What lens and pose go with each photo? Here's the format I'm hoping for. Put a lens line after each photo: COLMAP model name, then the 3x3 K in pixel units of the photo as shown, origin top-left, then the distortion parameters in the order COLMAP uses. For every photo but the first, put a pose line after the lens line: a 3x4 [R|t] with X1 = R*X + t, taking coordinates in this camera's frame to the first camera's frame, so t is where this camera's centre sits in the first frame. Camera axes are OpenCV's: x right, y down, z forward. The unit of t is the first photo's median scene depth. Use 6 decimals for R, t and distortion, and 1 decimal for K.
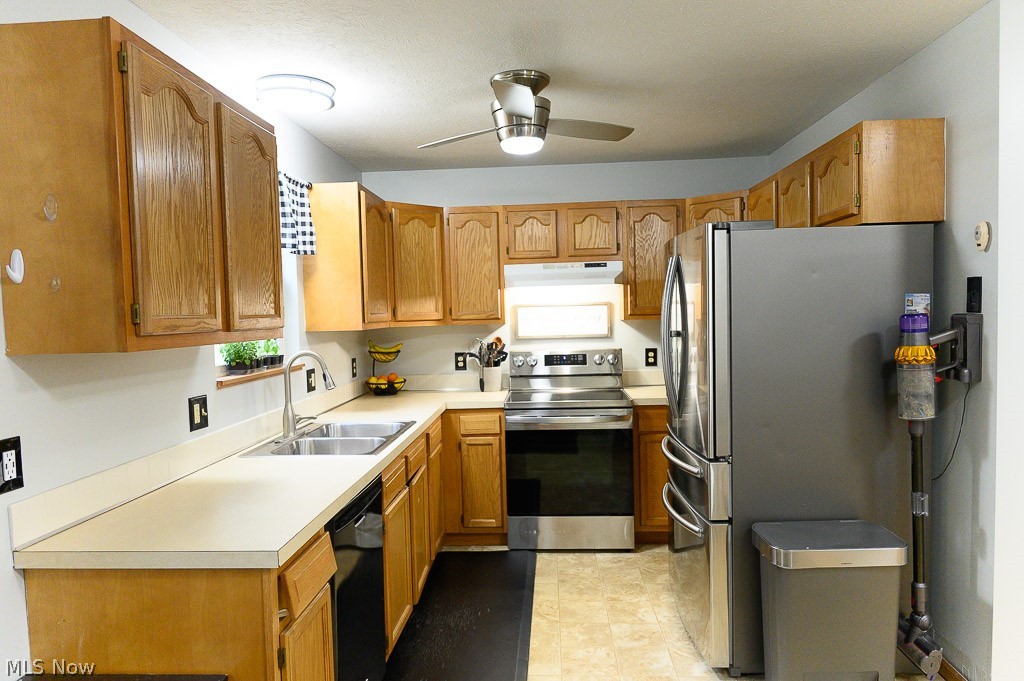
lens RADIAL K [[679.7, 0, 511.0], [0, 679.7, 346.1], [0, 0, 1]] dist [-0.006155, 0.001768]
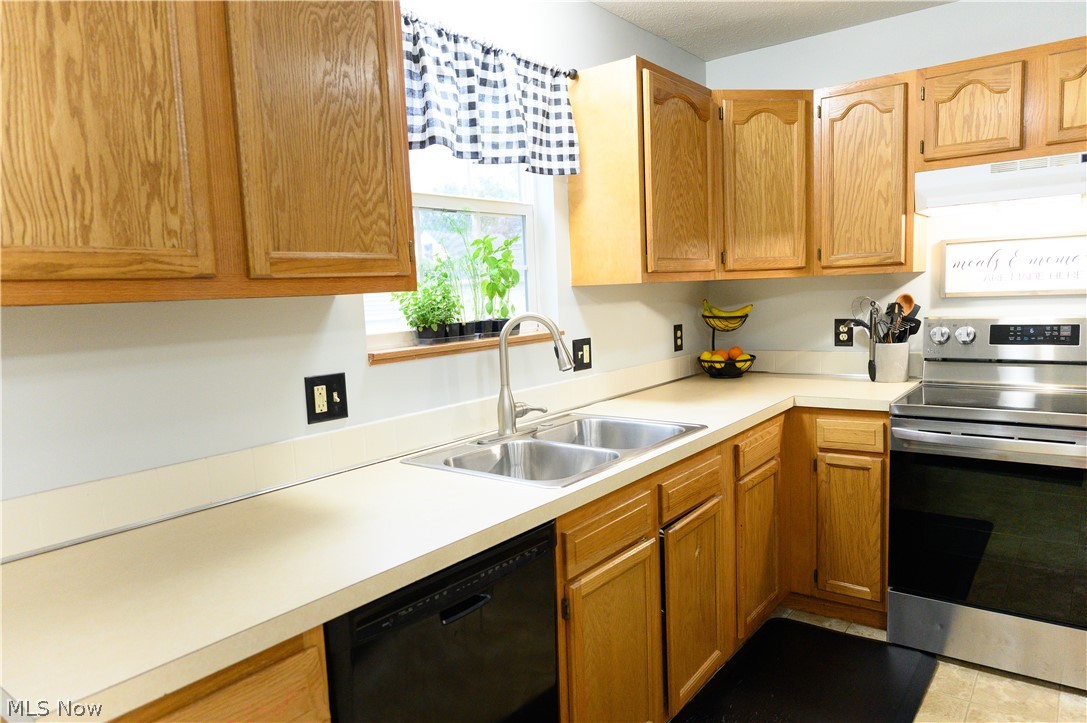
lens RADIAL K [[721.5, 0, 541.6], [0, 721.5, 369.1], [0, 0, 1]] dist [-0.006155, 0.001768]
pose [[0.826010, 0.053014, -0.561157, 0.090640], [-0.007334, 0.996494, 0.083345, 0.002255], [0.563608, -0.064728, 0.823502, 0.309260]]
